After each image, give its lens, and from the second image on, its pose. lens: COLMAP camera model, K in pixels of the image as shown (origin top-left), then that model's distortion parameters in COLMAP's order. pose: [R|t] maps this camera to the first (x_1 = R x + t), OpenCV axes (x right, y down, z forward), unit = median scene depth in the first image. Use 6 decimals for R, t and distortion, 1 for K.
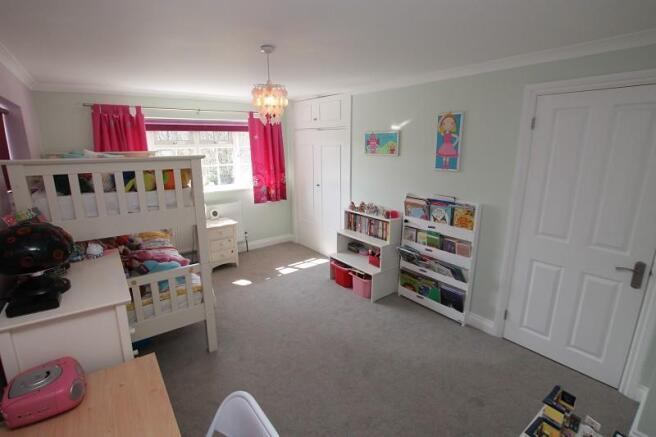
lens RADIAL K [[307.0, 0, 326.2], [0, 307.0, 217.6], [0, 0, 1]] dist [-0.029323, 0.001223]
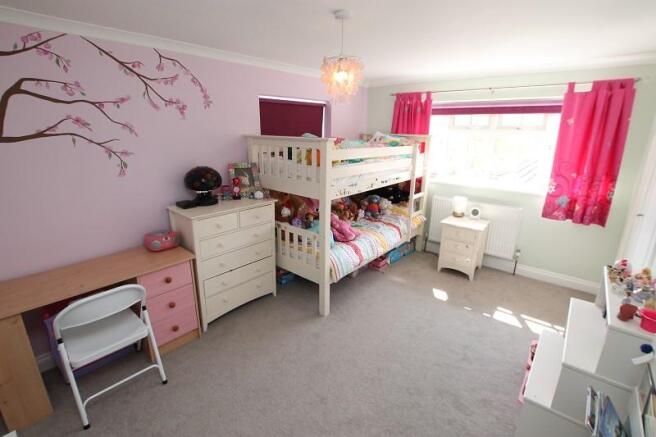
lens RADIAL K [[307.0, 0, 326.2], [0, 307.0, 217.6], [0, 0, 1]] dist [-0.029323, 0.001223]
pose [[0.208976, 0.279185, -0.937222, 0.363667], [-0.238322, 0.944026, 0.228073, -0.097887], [0.948436, 0.175699, 0.263815, 0.402938]]
